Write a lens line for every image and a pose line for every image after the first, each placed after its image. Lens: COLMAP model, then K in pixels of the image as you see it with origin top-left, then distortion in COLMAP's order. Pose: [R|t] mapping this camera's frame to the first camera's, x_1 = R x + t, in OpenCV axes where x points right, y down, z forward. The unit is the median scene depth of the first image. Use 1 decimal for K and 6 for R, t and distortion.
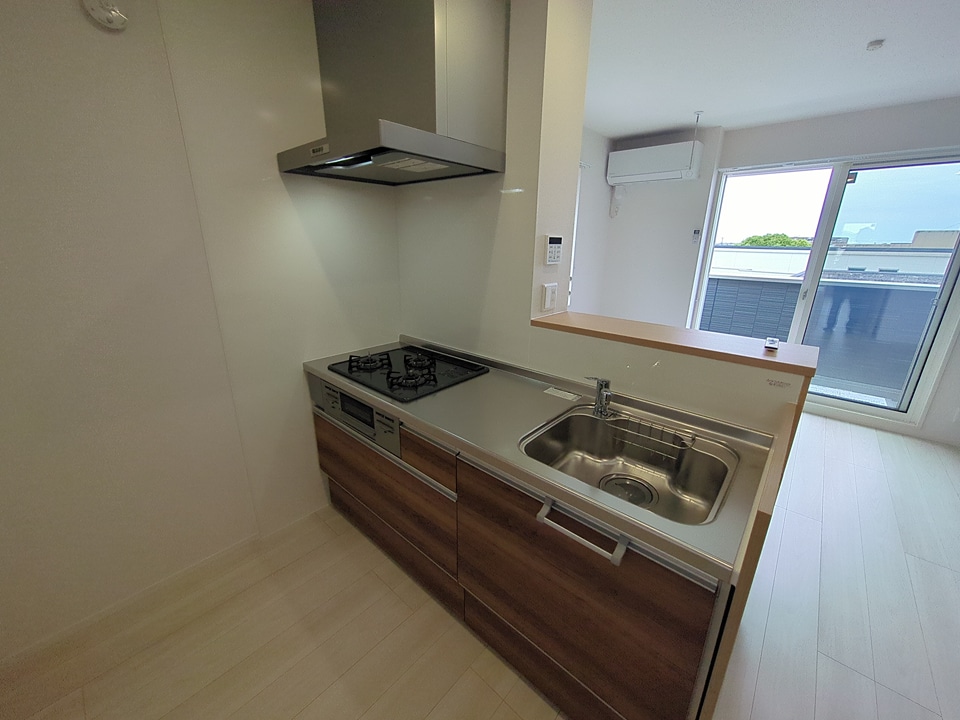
lens RADIAL K [[377.1, 0, 483.6], [0, 377.1, 356.4], [0, 0, 1]] dist [0.003165, 0.000057]
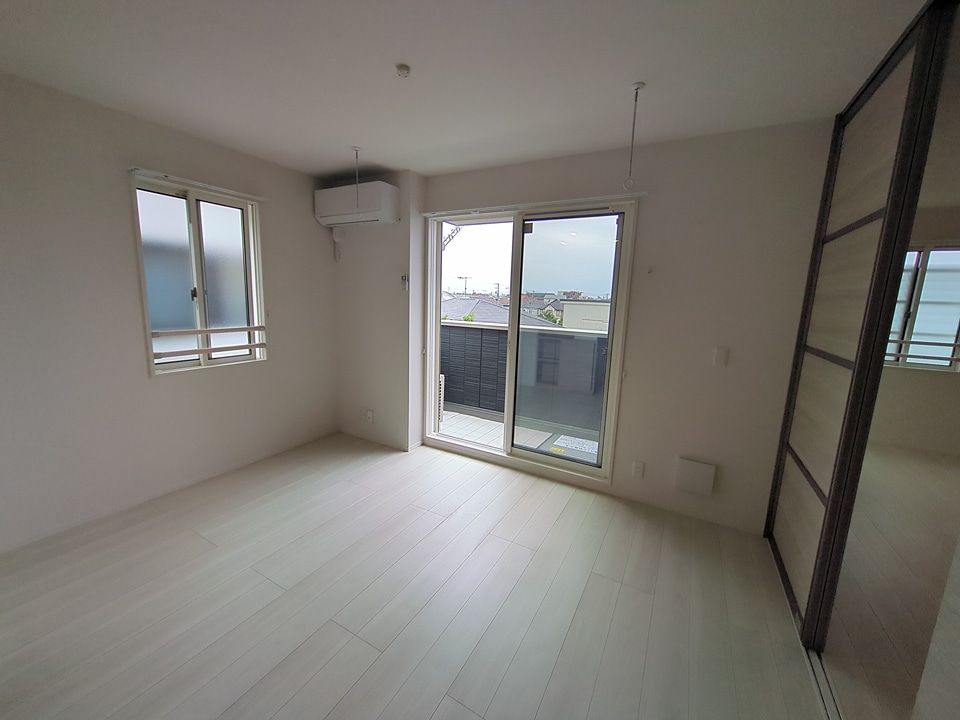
lens RADIAL K [[377.1, 0, 483.9], [0, 377.1, 361.1], [0, 0, 1]] dist [0.003165, 0.000057]
pose [[0.977471, -0.016874, 0.210395, 0.614449], [0.042014, 0.992407, -0.115600, -0.018673], [-0.206846, 0.121835, 0.970758, 0.108291]]
